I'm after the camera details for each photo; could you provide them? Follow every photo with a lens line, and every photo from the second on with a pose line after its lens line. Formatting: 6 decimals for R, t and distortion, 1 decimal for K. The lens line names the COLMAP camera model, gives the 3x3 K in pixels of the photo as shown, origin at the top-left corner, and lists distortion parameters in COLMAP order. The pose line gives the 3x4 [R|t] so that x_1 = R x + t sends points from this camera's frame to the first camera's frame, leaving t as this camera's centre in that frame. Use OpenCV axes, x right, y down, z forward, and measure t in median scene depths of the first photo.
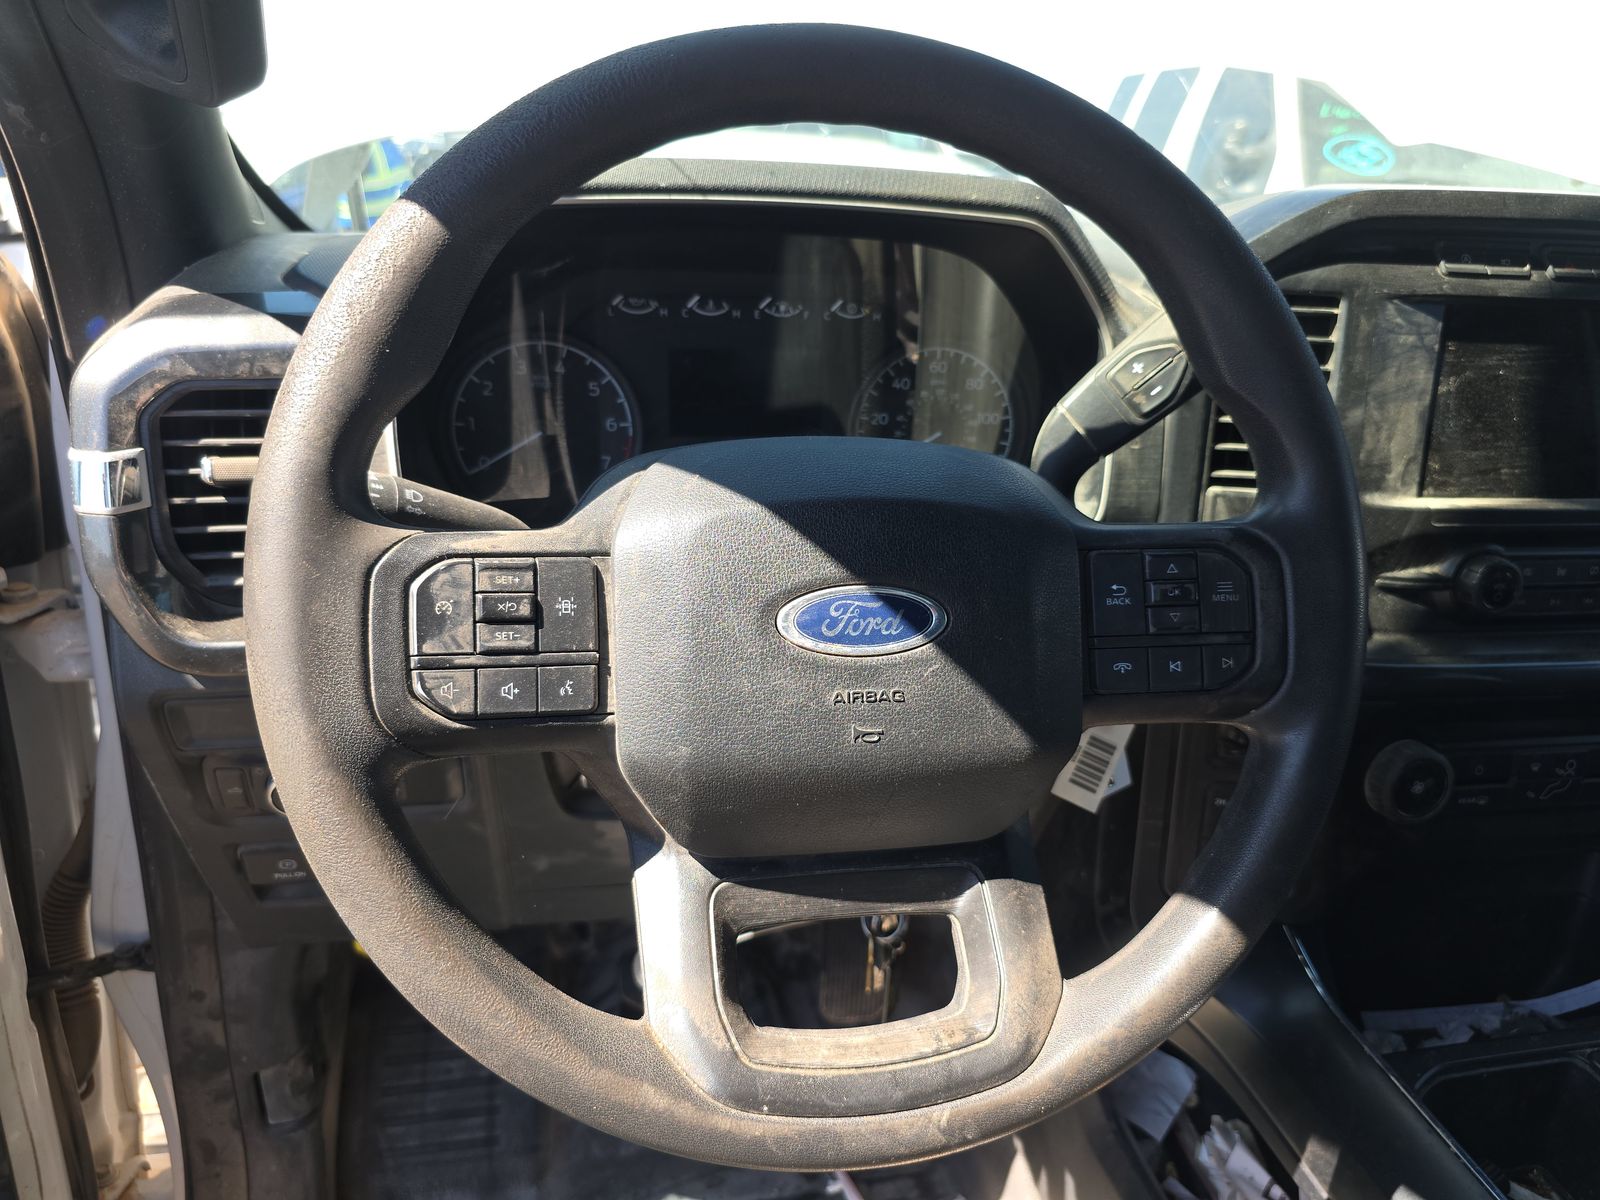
lens RADIAL K [[1085.3, 0, 800.0], [0, 1085.3, 600.0], [0, 0, 1]] dist [0.002616, -0.024754]
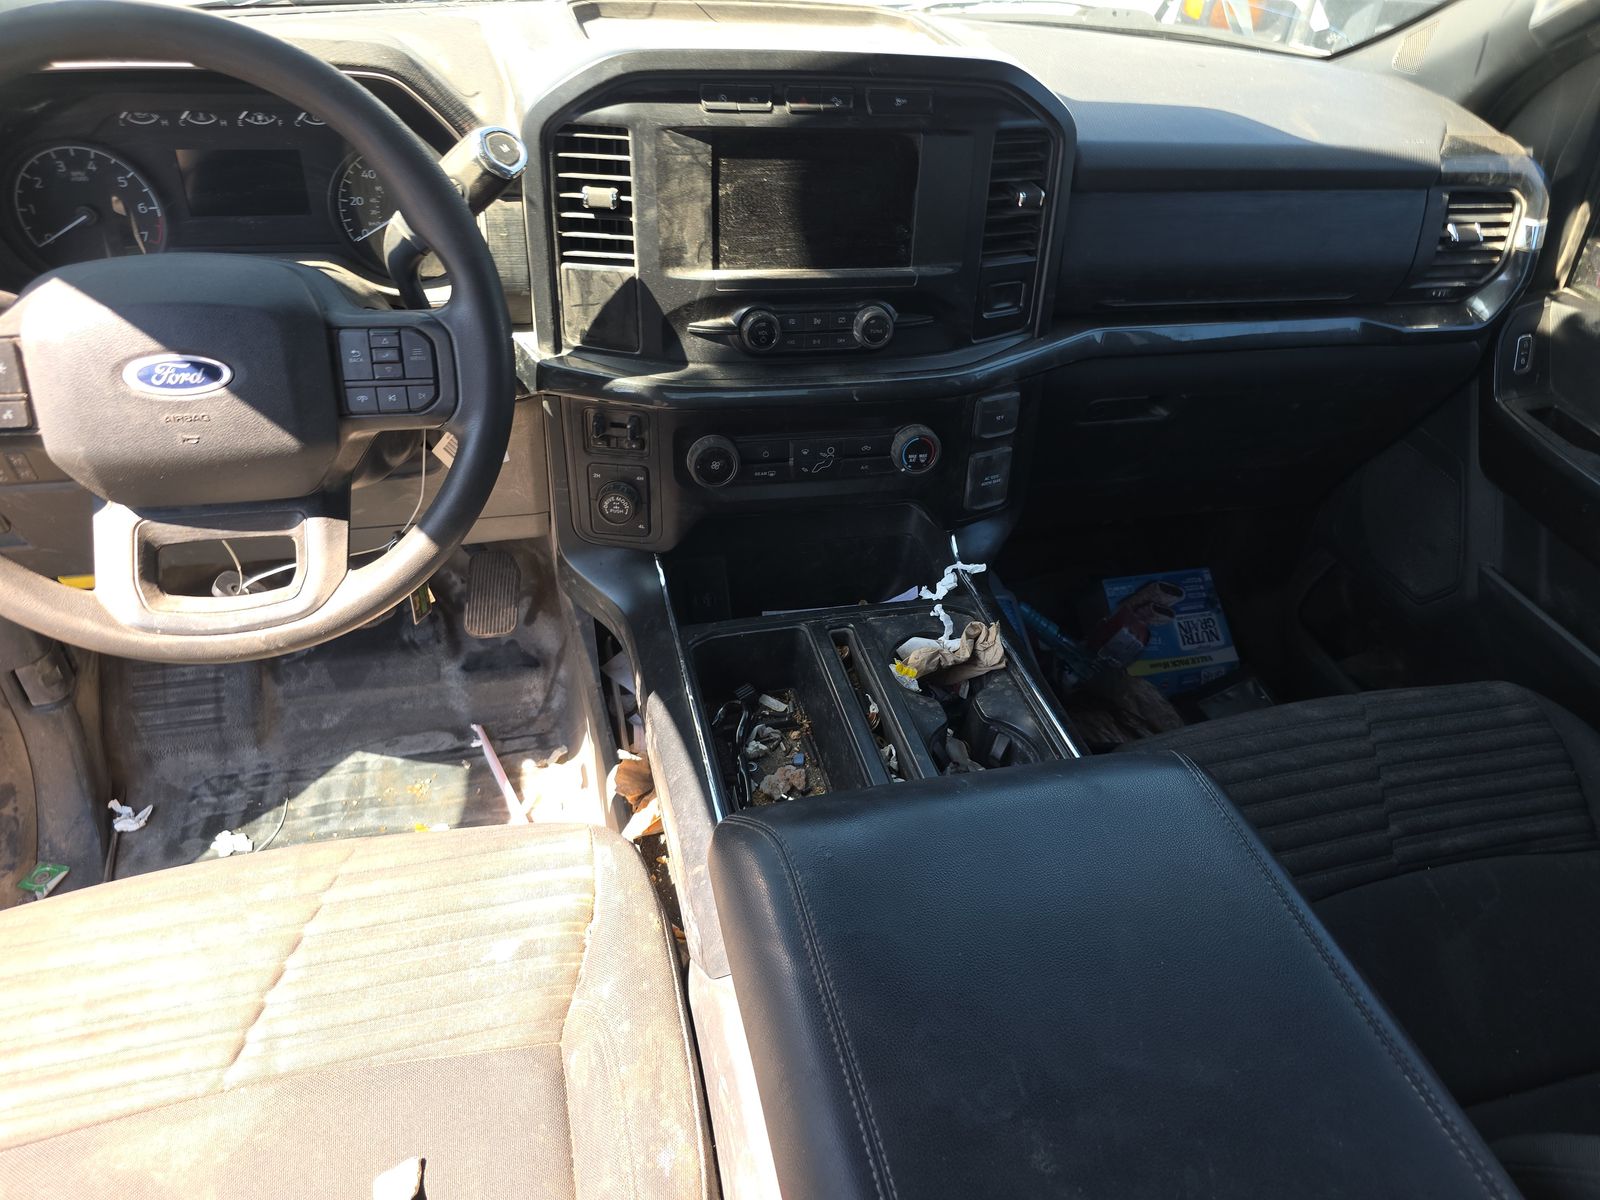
lens RADIAL K [[1069.0, 0, 804.6], [0, 1069.0, 609.6], [0, 0, 1]] dist [0.017430, -0.016671]
pose [[0.997190, -0.019379, 0.072363, 0.602606], [-0.002924, 0.955157, 0.296086, -0.088014], [-0.074856, -0.295466, 0.952416, -0.558544]]
